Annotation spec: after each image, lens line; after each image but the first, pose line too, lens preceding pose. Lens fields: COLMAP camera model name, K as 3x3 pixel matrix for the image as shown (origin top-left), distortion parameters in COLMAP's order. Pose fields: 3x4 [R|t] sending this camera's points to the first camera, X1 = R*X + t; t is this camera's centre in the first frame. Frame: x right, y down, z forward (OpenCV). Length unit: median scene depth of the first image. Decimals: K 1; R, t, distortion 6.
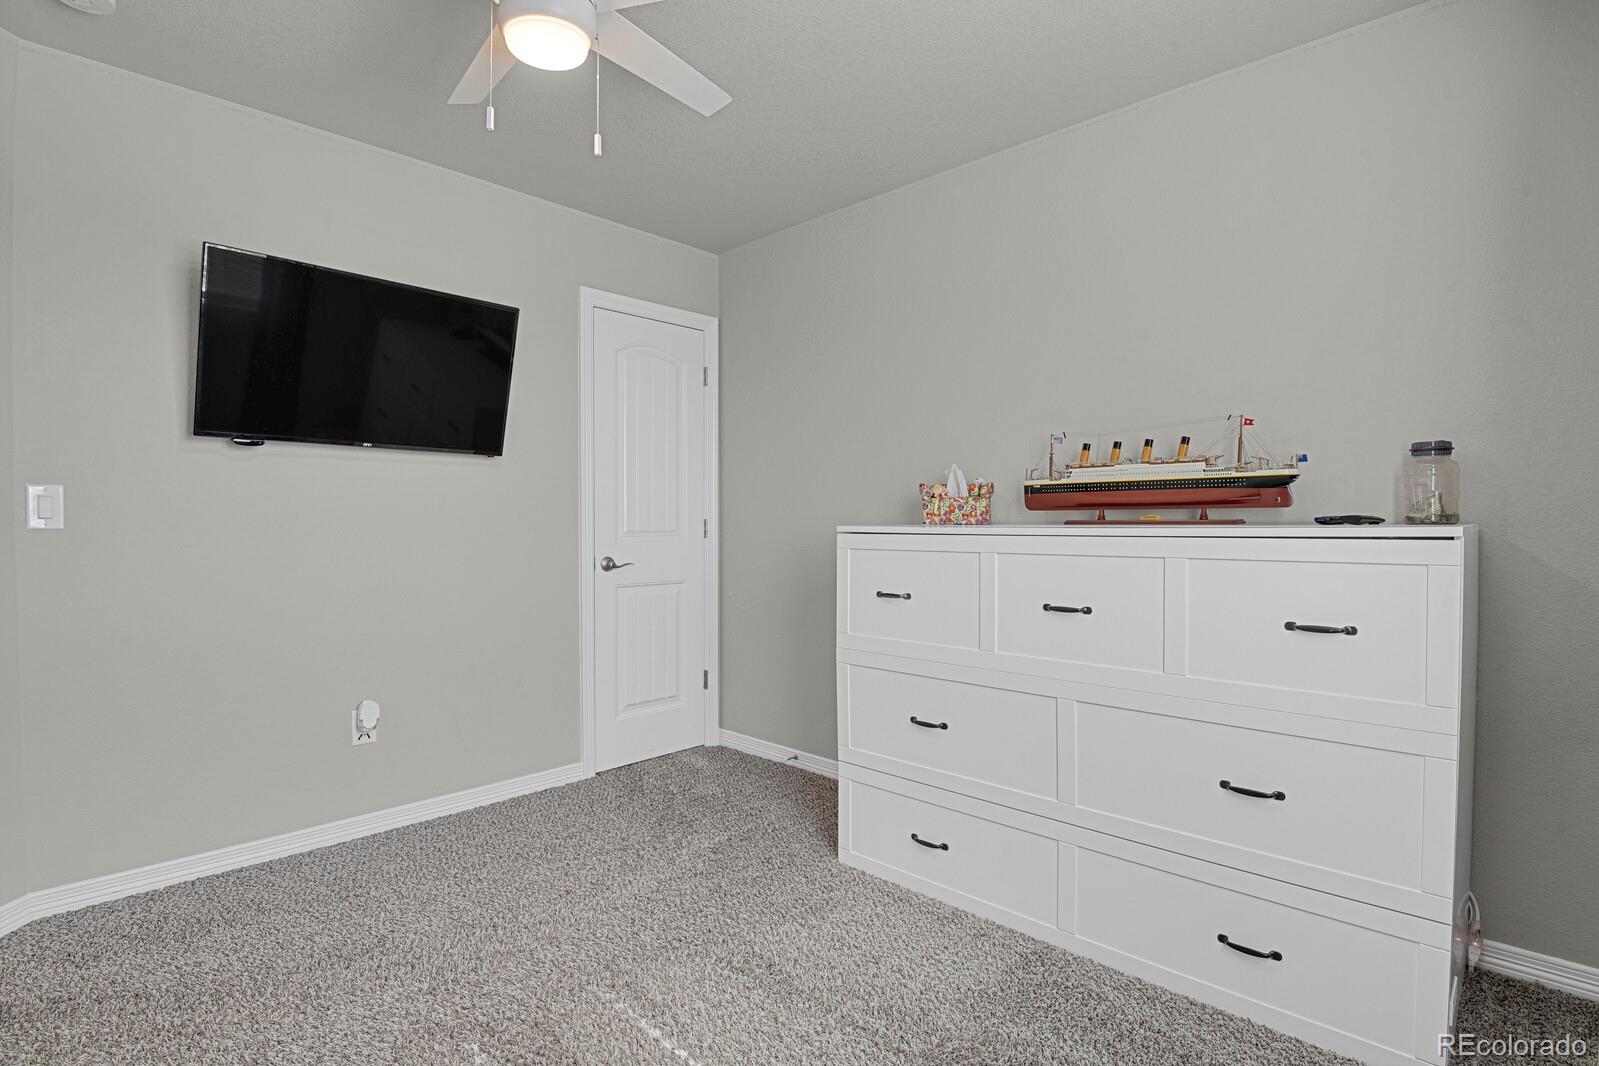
lens RADIAL K [[779.6, 0, 798.3], [0, 779.6, 539.1], [0, 0, 1]] dist [-0.009106, -0.002697]
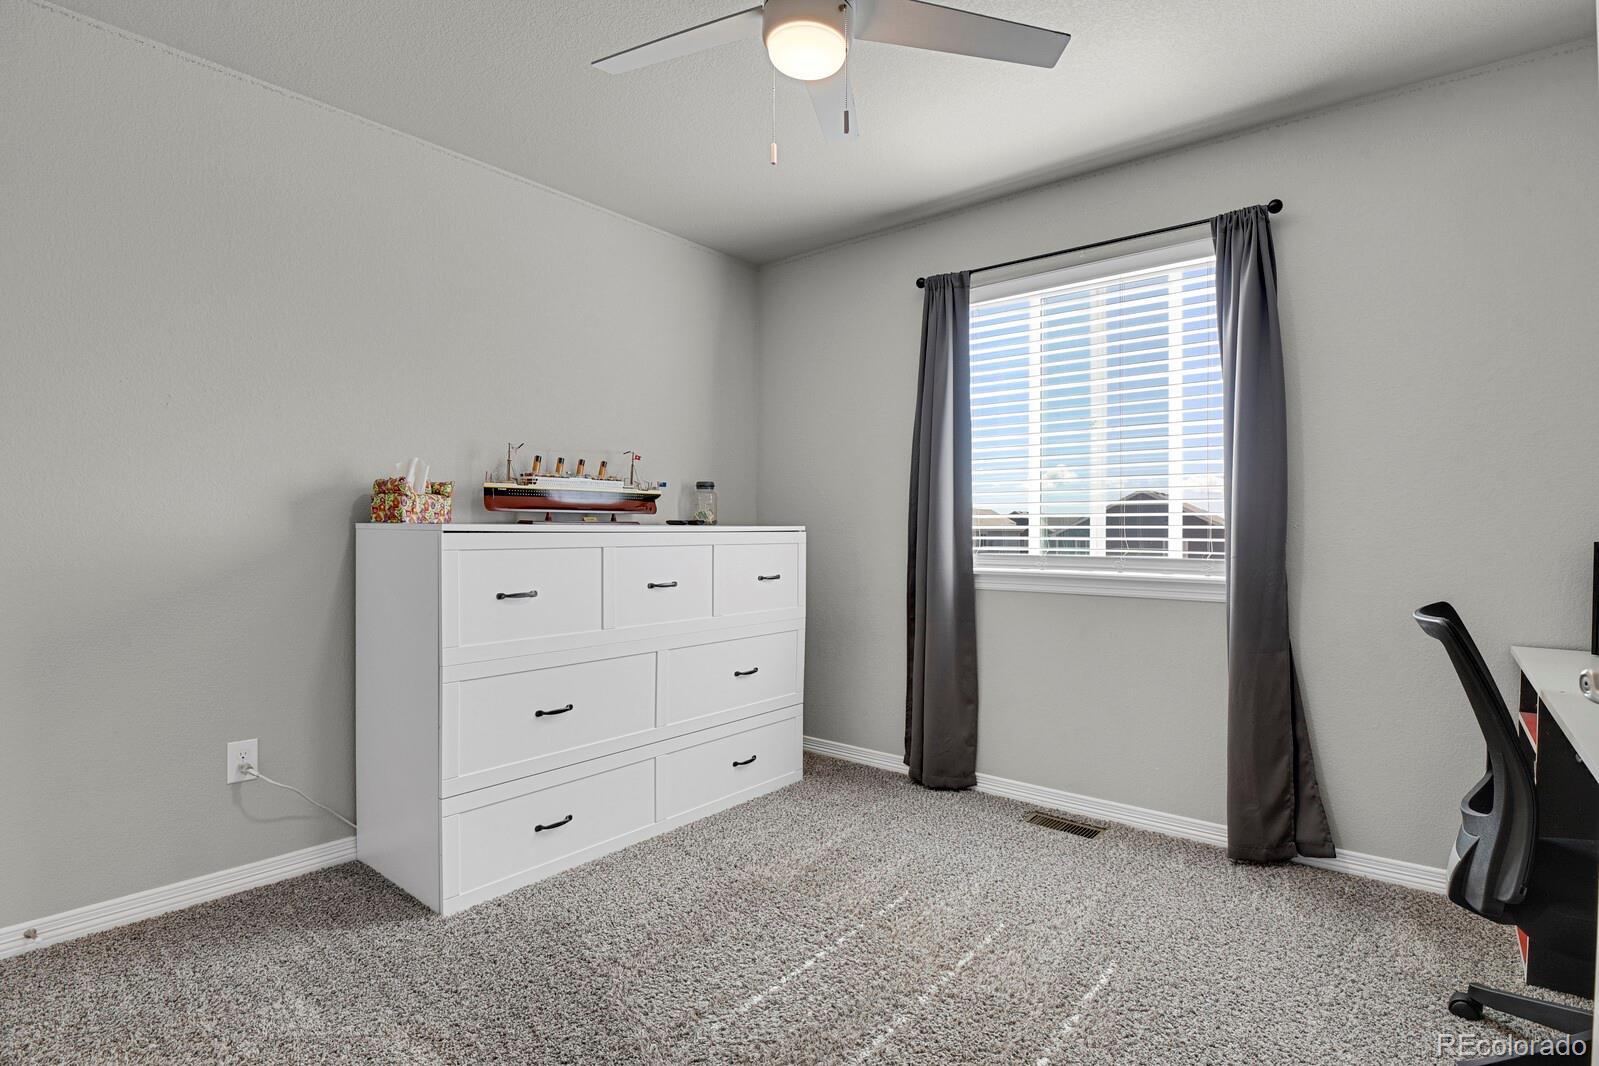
lens RADIAL K [[779.6, 0, 801.0], [0, 779.6, 529.0], [0, 0, 1]] dist [-0.009106, -0.002697]
pose [[-0.068625, -0.006612, 0.997621, -0.965055], [0.010441, 0.999919, 0.007346, -0.017862], [-0.997588, 0.010920, -0.068550, 0.778341]]
